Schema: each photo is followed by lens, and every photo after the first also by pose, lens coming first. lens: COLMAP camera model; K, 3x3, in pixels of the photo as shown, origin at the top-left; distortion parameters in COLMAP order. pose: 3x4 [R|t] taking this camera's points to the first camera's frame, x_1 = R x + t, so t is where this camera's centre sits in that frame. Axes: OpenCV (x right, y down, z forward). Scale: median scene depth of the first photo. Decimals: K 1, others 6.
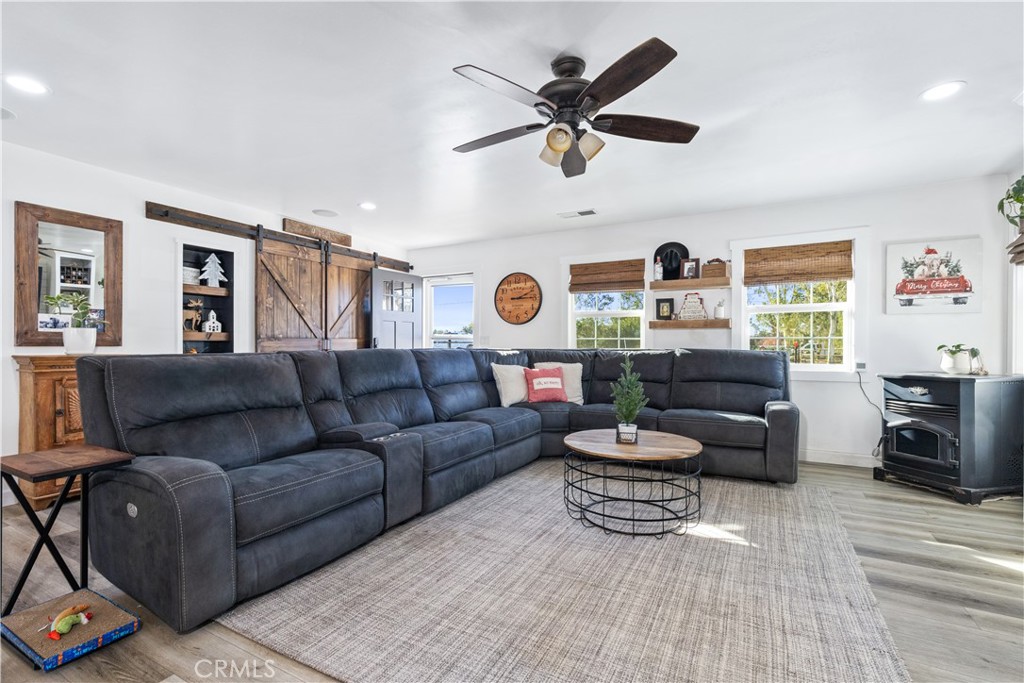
lens RADIAL K [[467.2, 0, 512.0], [0, 467.2, 341.5], [0, 0, 1]] dist [-0.000545, -0.000350]
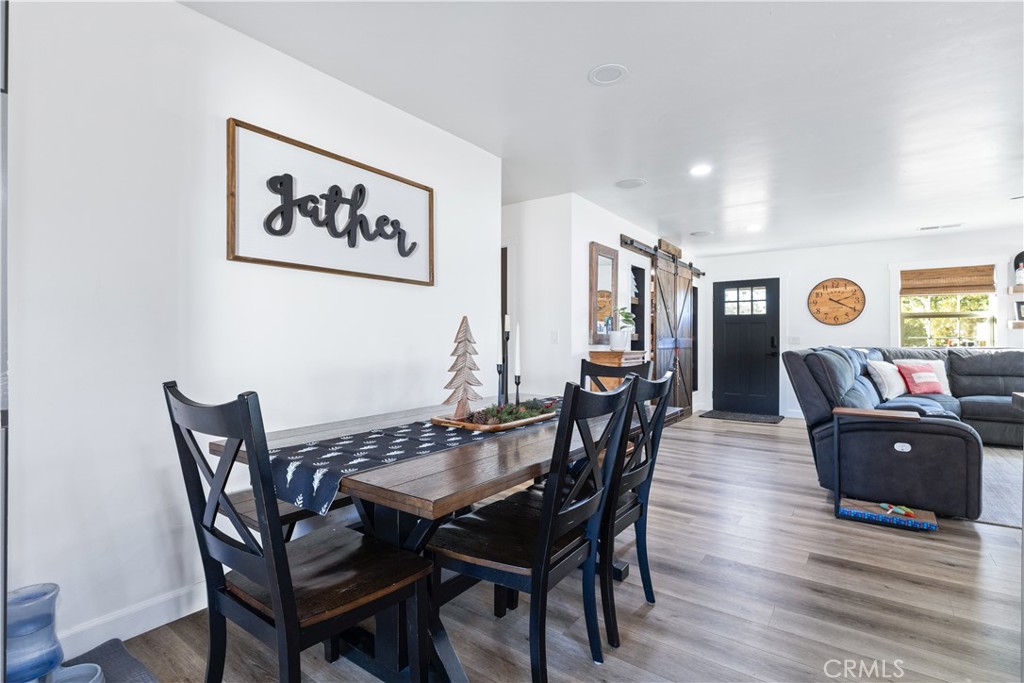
lens RADIAL K [[499.0, 0, 496.8], [0, 499.0, 343.3], [0, 0, 1]] dist [0.000696, 0.000004]
pose [[0.987720, 0.000549, -0.156232, -0.725760], [0.000442, 0.999980, 0.006309, -0.001843], [0.156233, -0.006300, 0.987700, -0.350295]]
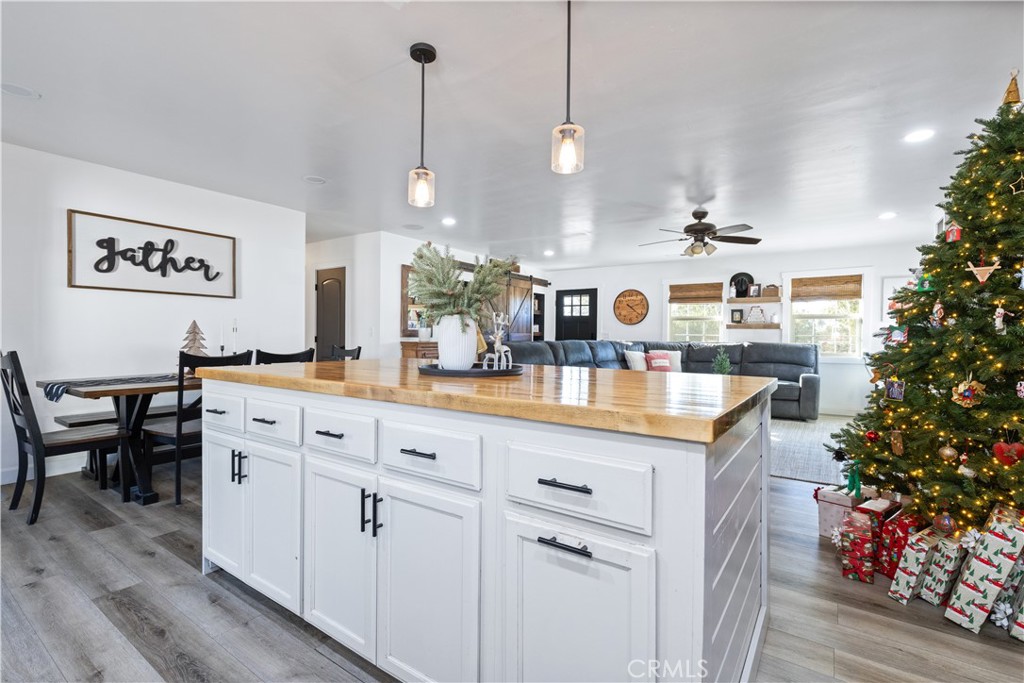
lens RADIAL K [[467.2, 0, 512.0], [0, 467.2, 341.5], [0, 0, 1]] dist [-0.000545, -0.000350]
pose [[0.994245, 0.009644, -0.106695, -0.247109], [-0.008120, 0.999859, 0.014709, -0.002715], [0.106822, -0.013758, 0.994183, -0.616901]]
